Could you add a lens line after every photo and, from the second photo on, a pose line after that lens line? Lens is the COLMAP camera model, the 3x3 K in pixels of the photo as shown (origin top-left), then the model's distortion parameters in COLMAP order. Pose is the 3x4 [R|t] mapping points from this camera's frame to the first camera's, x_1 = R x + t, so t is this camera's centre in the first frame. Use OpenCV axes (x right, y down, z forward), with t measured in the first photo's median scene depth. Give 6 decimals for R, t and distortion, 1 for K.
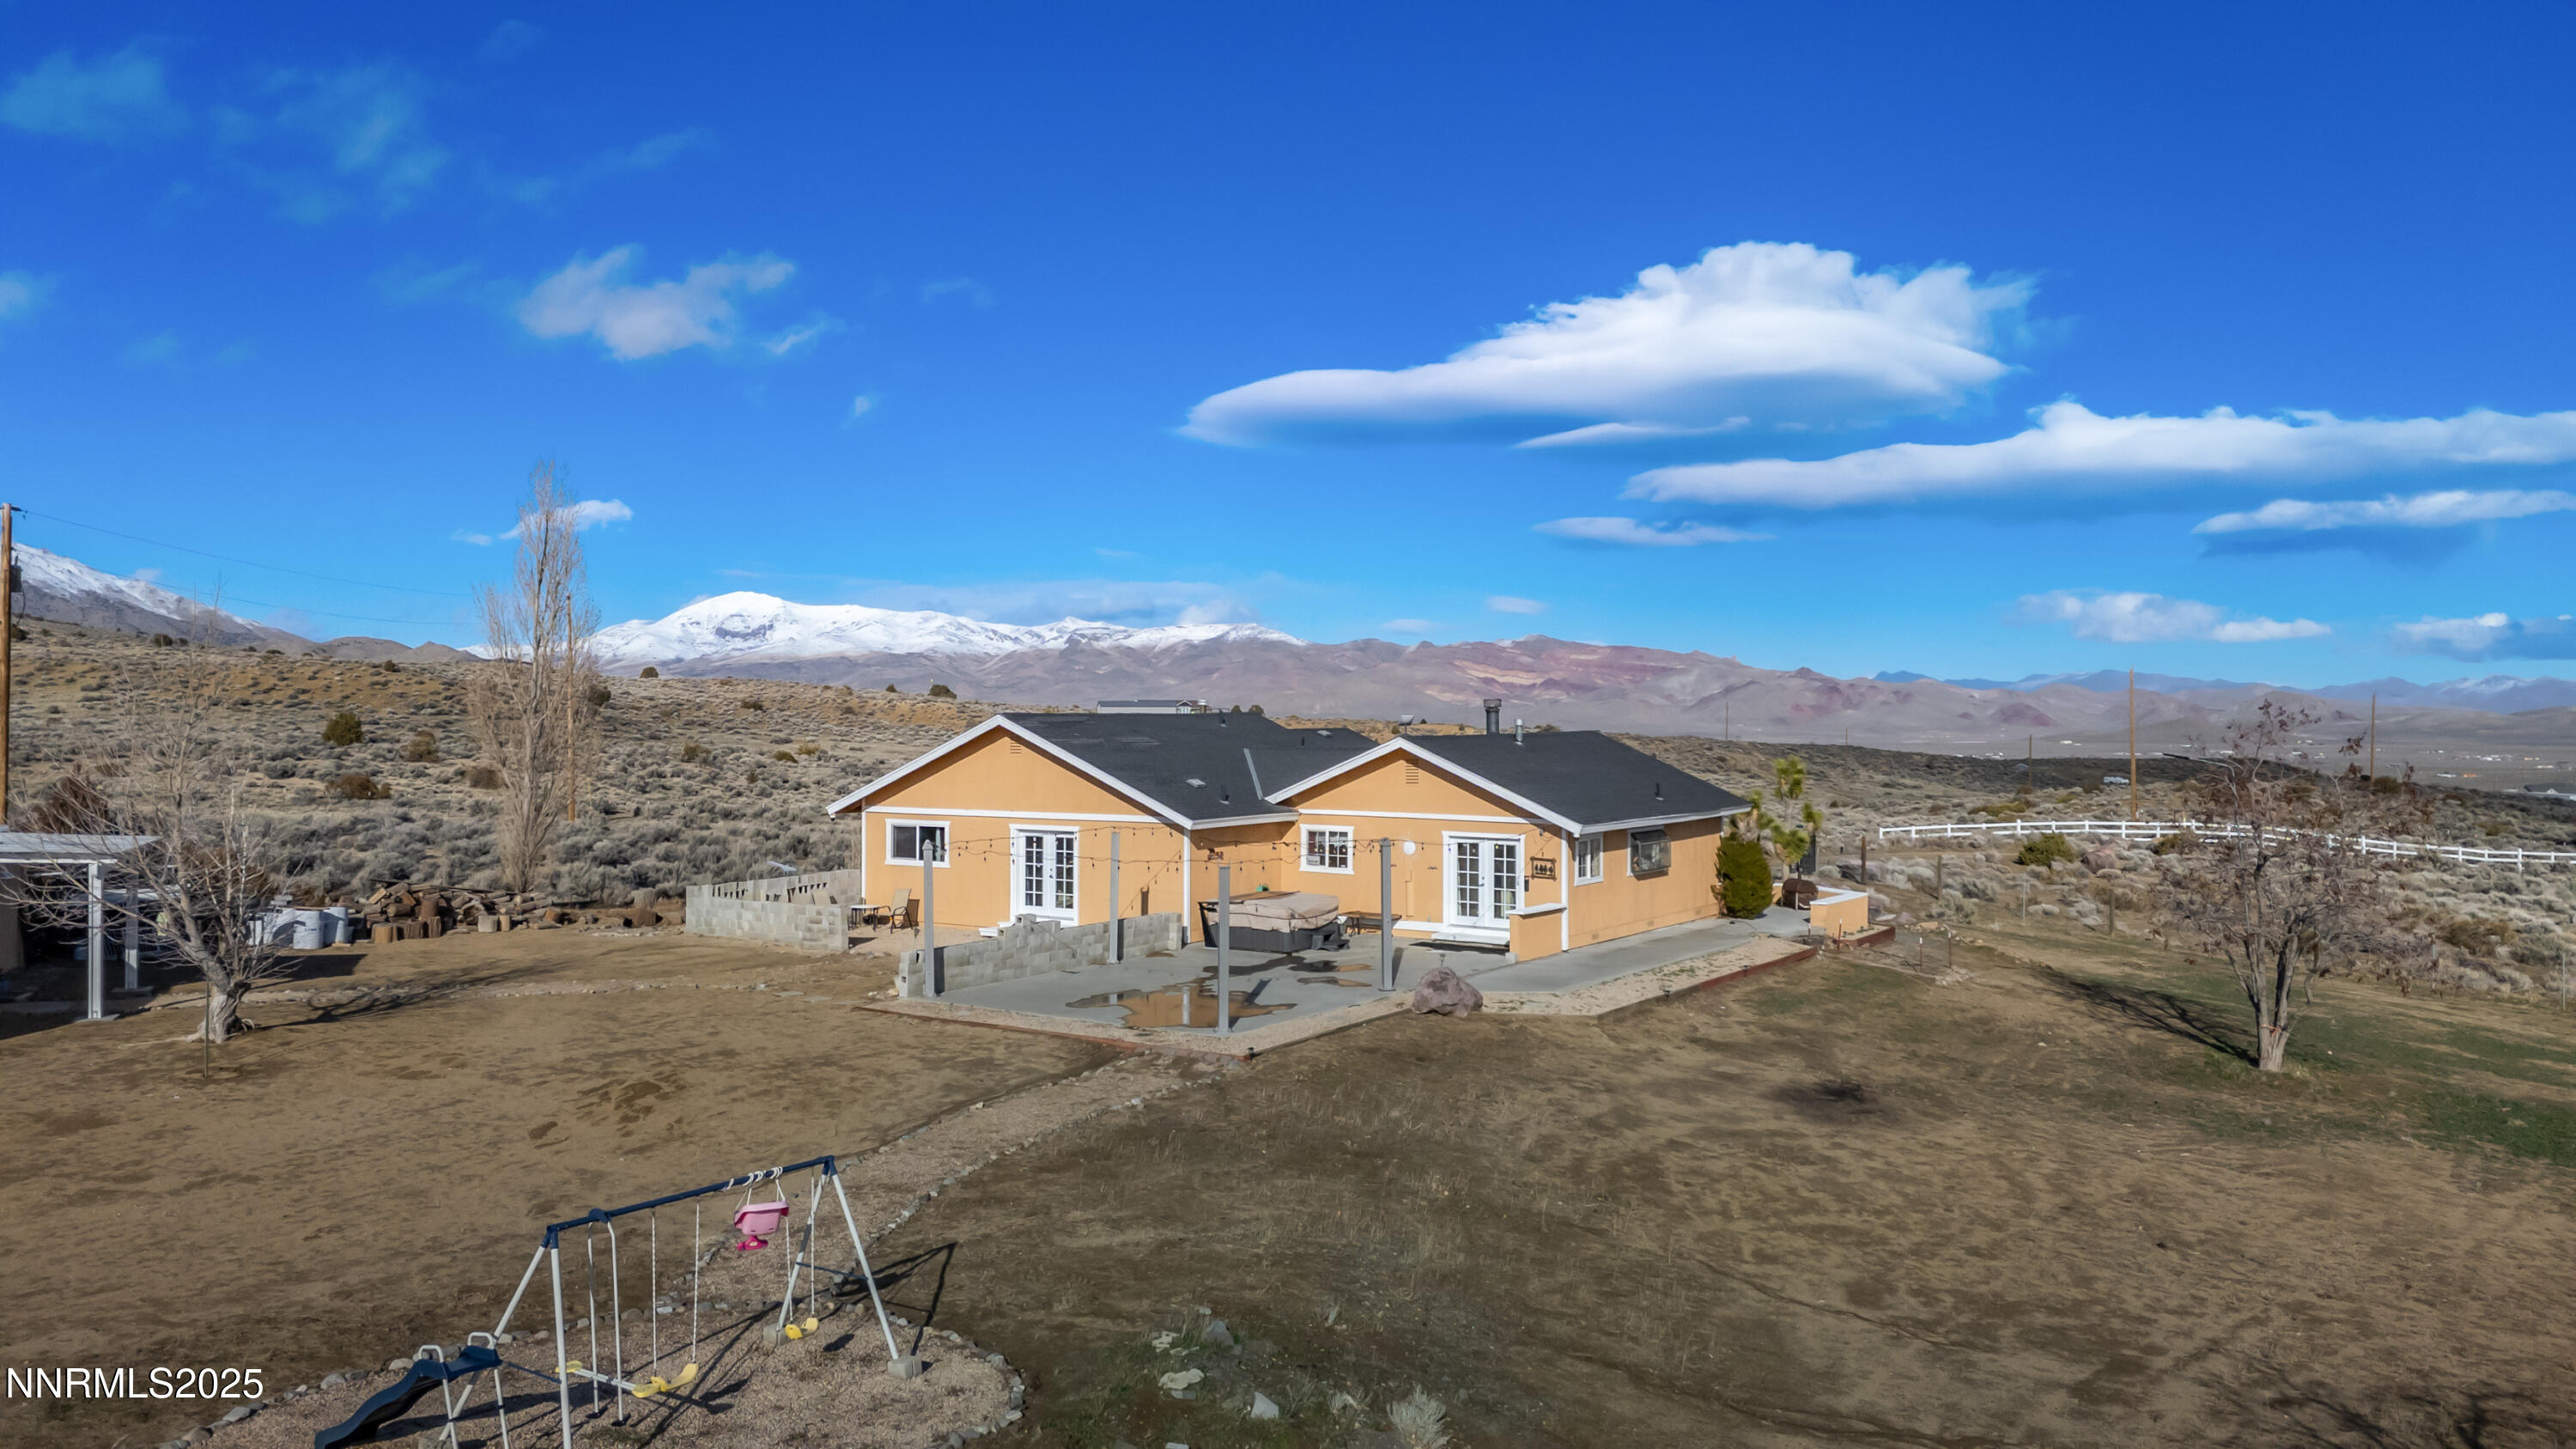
lens RADIAL K [[1885.1, 0, 1299.4], [0, 1885.1, 701.6], [0, 0, 1]] dist [0.083125, -0.066774]
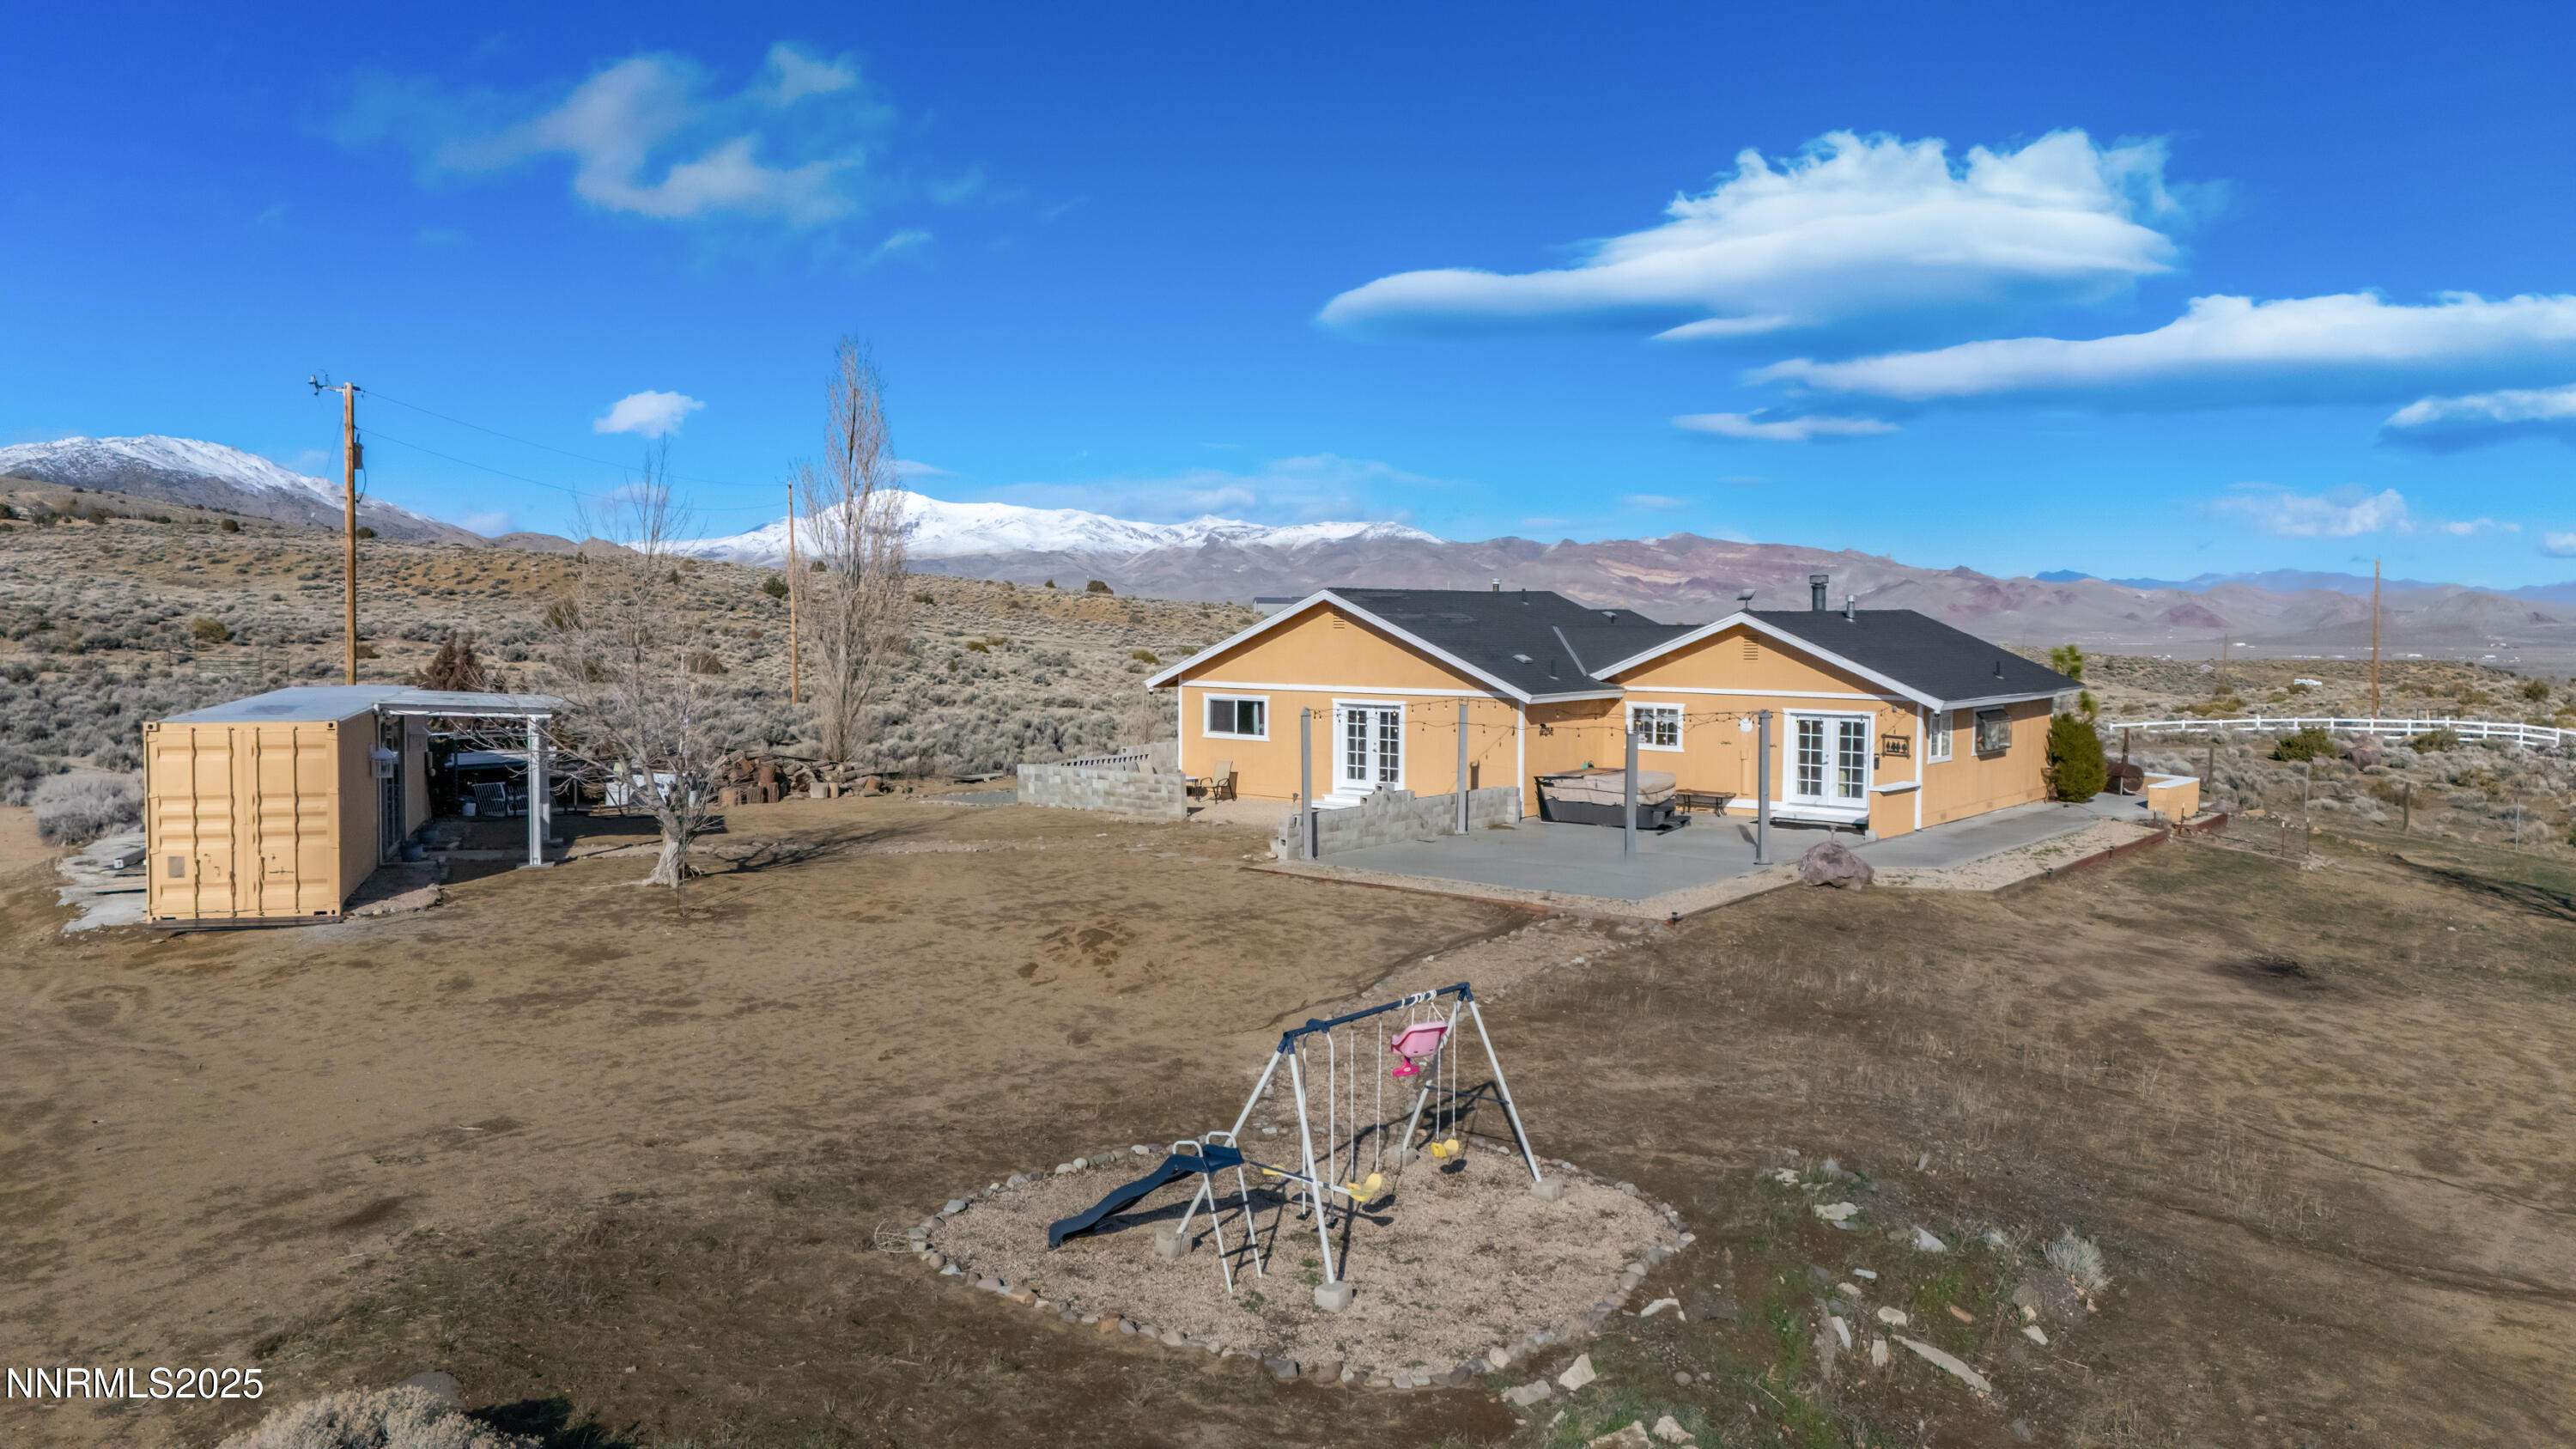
lens RADIAL K [[1885.1, 0, 1274.9], [0, 1885.1, 717.6], [0, 0, 1]] dist [0.083125, -0.066774]
pose [[0.997372, 0.008714, -0.071931, -0.118286], [-0.004358, 0.998159, 0.060501, 0.015453], [0.072326, -0.060029, 0.995573, -0.001579]]
